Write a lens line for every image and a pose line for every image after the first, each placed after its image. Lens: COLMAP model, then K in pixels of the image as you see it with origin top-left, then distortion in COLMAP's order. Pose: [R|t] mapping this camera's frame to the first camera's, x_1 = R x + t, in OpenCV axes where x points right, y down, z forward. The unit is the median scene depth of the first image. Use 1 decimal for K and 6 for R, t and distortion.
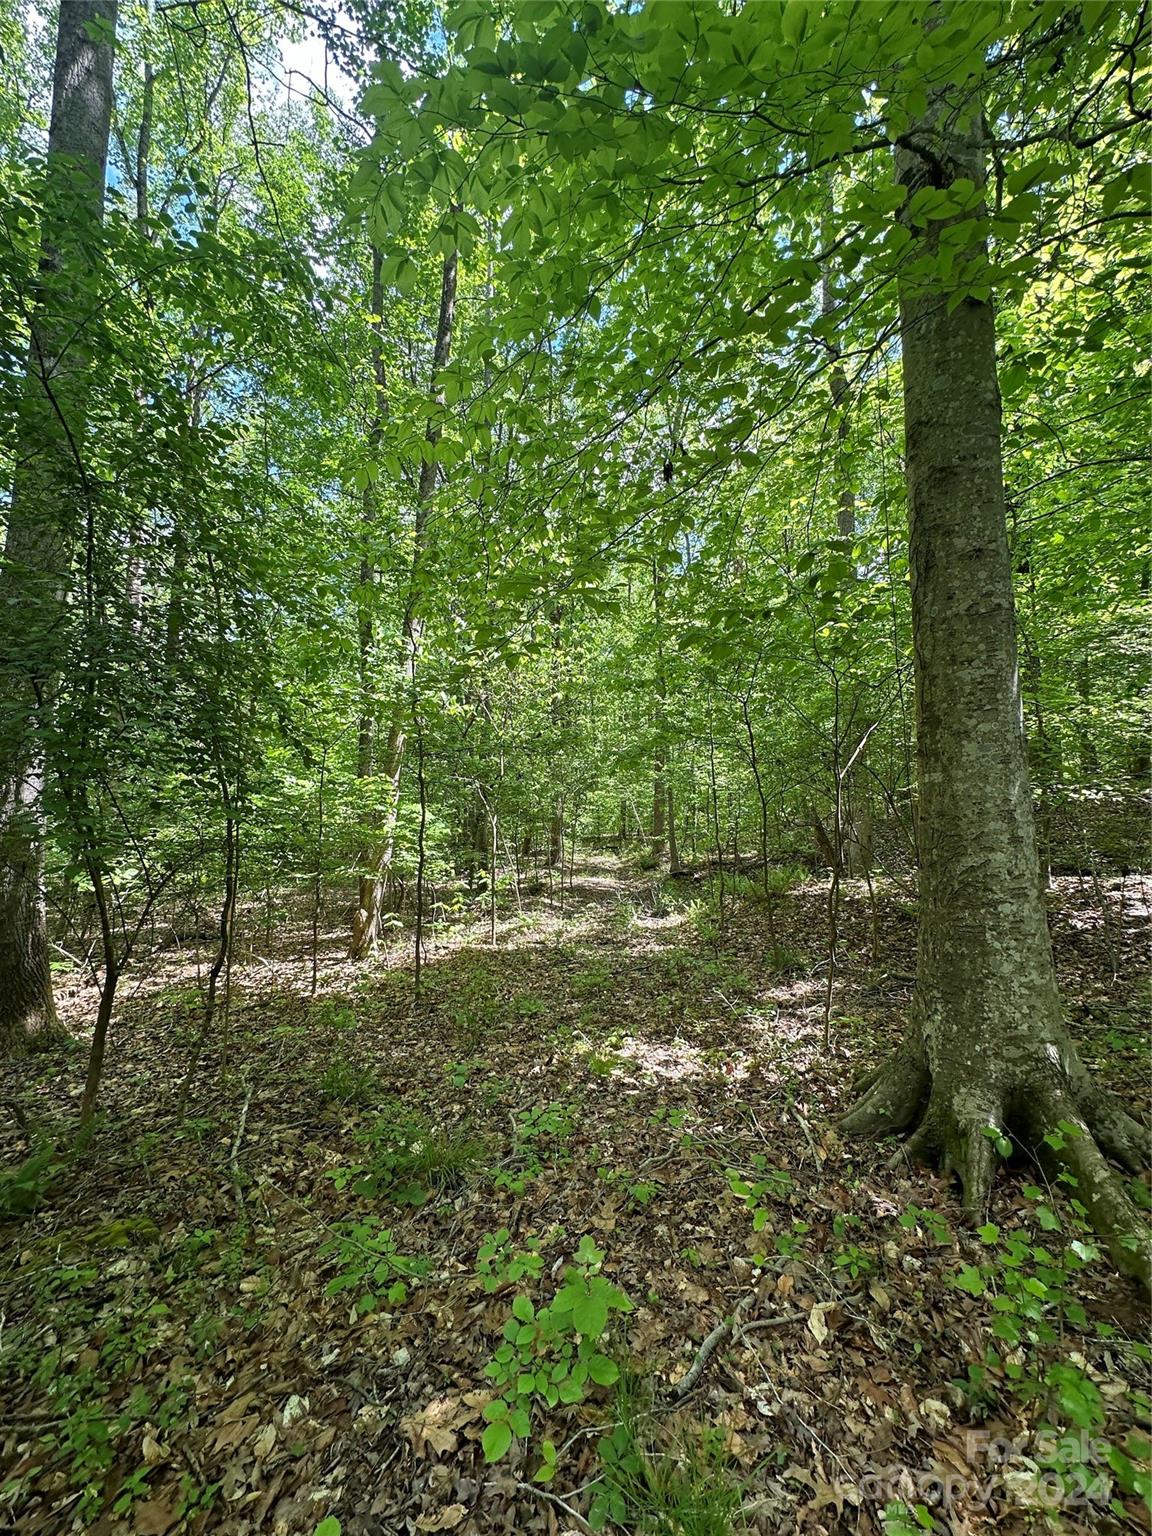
lens RADIAL K [[618.4, 0, 575.7], [0, 618.4, 769.1], [0, 0, 1]] dist [-0.002990, -0.000267]
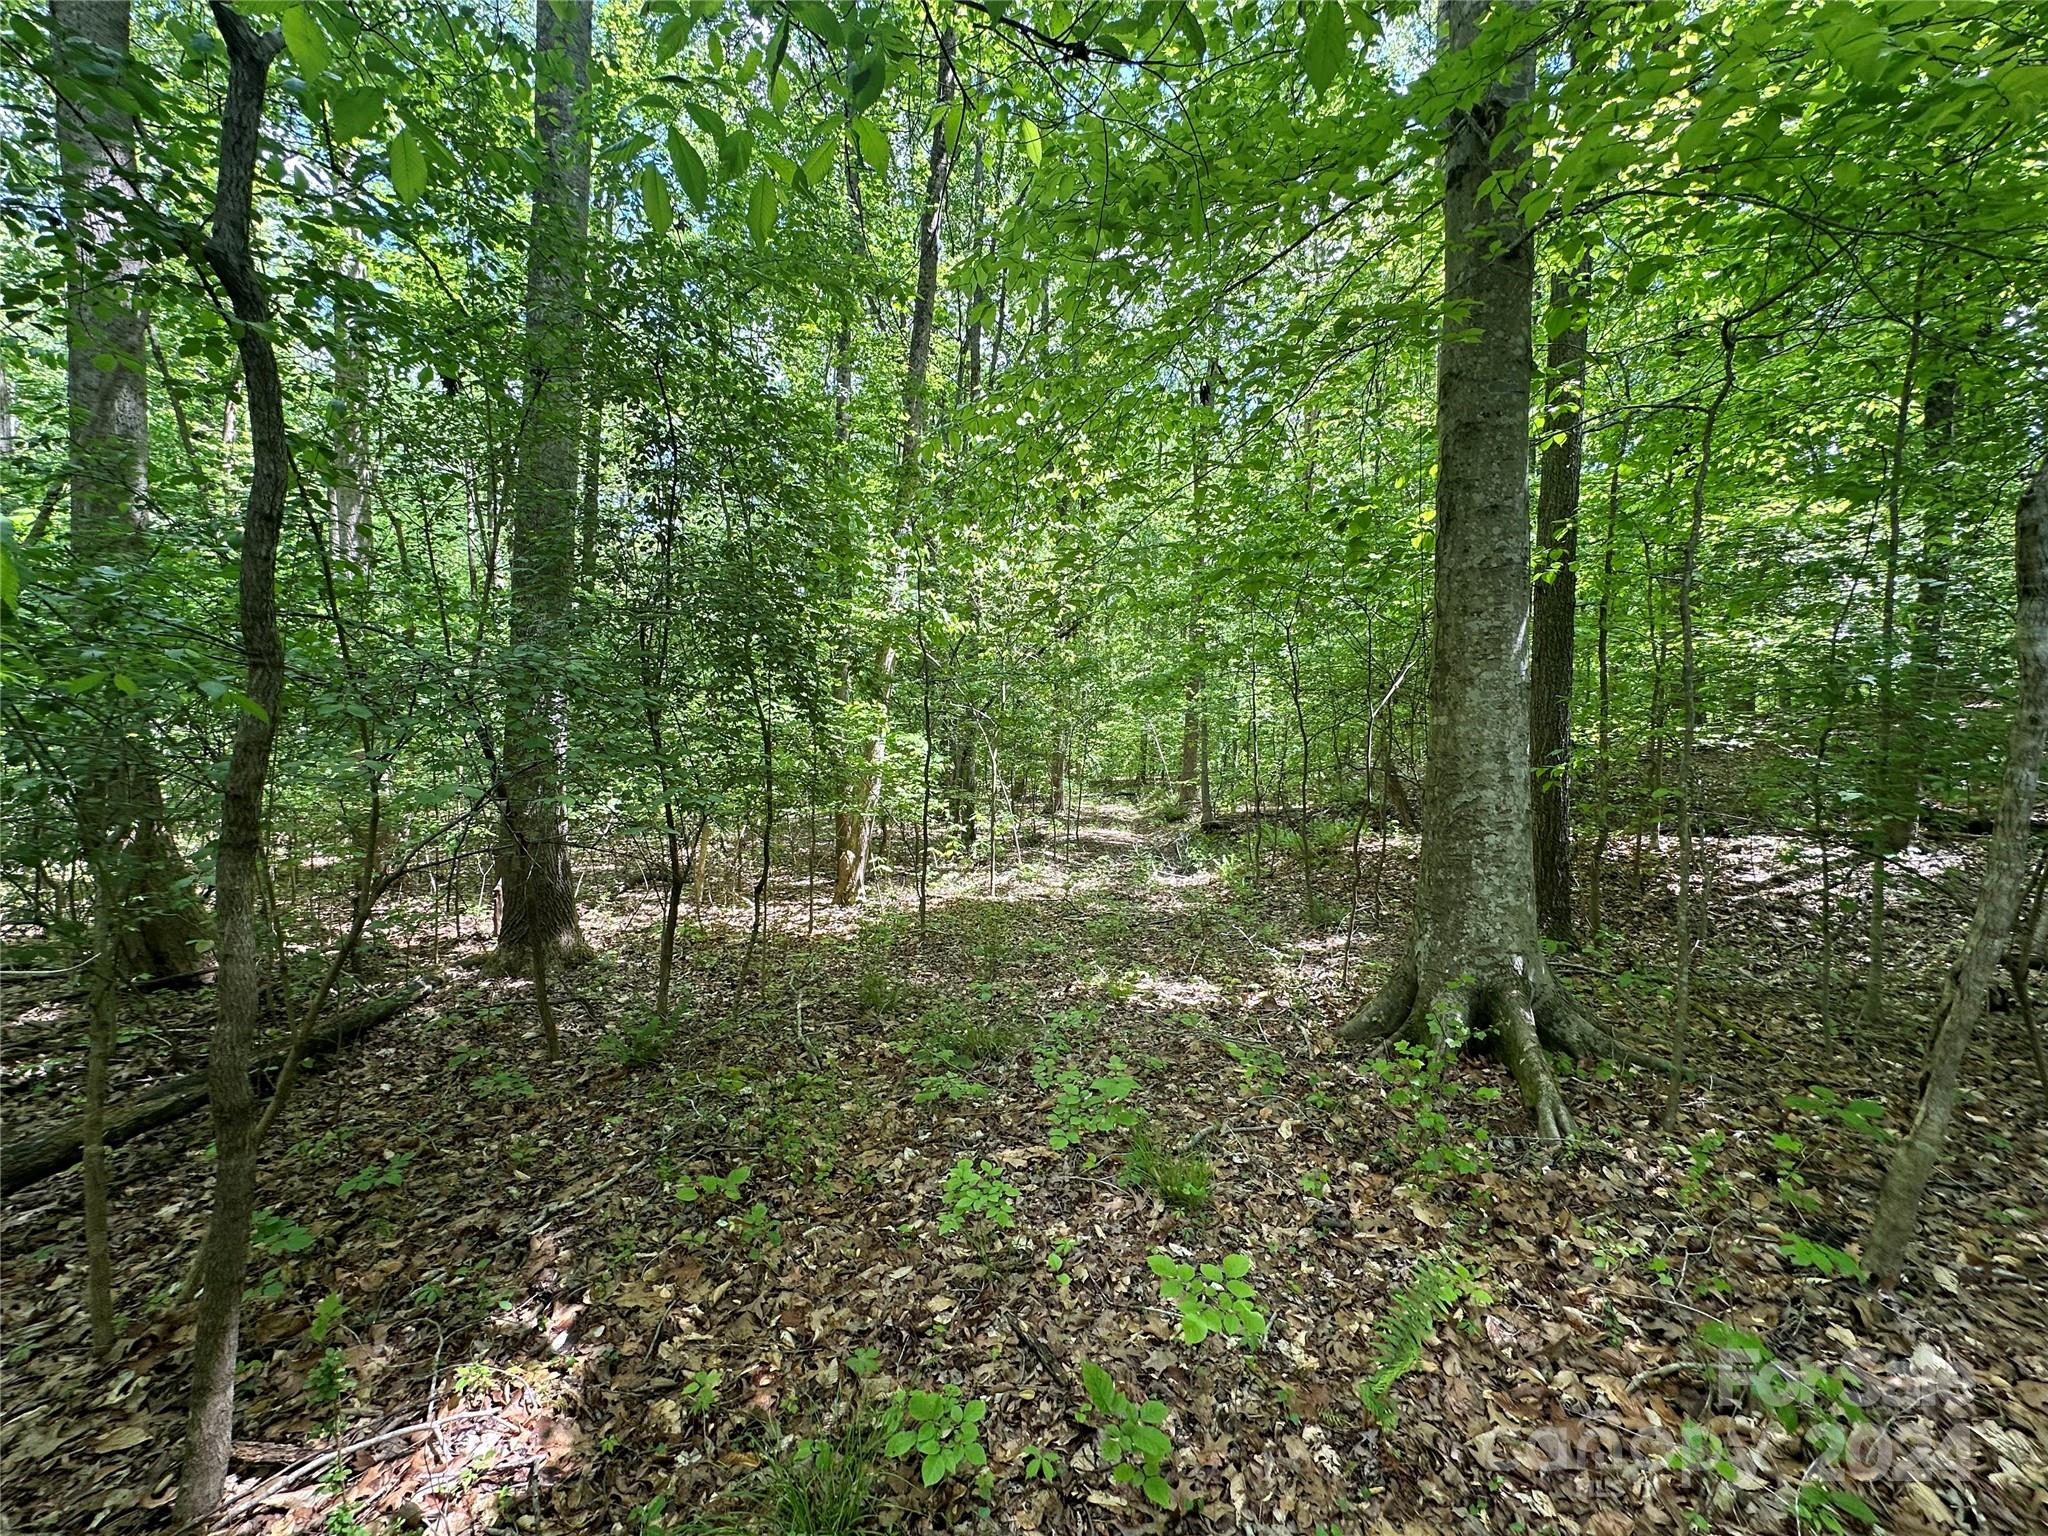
lens RADIAL K [[824.6, 0, 1025.2], [0, 824.6, 767.2], [0, 0, 1]] dist [-0.002990, -0.000267]
pose [[0.997675, 0.021002, -0.064831, -0.014194], [-0.014865, 0.995487, 0.093727, -0.008807], [0.066507, -0.092545, 0.993485, -0.145175]]
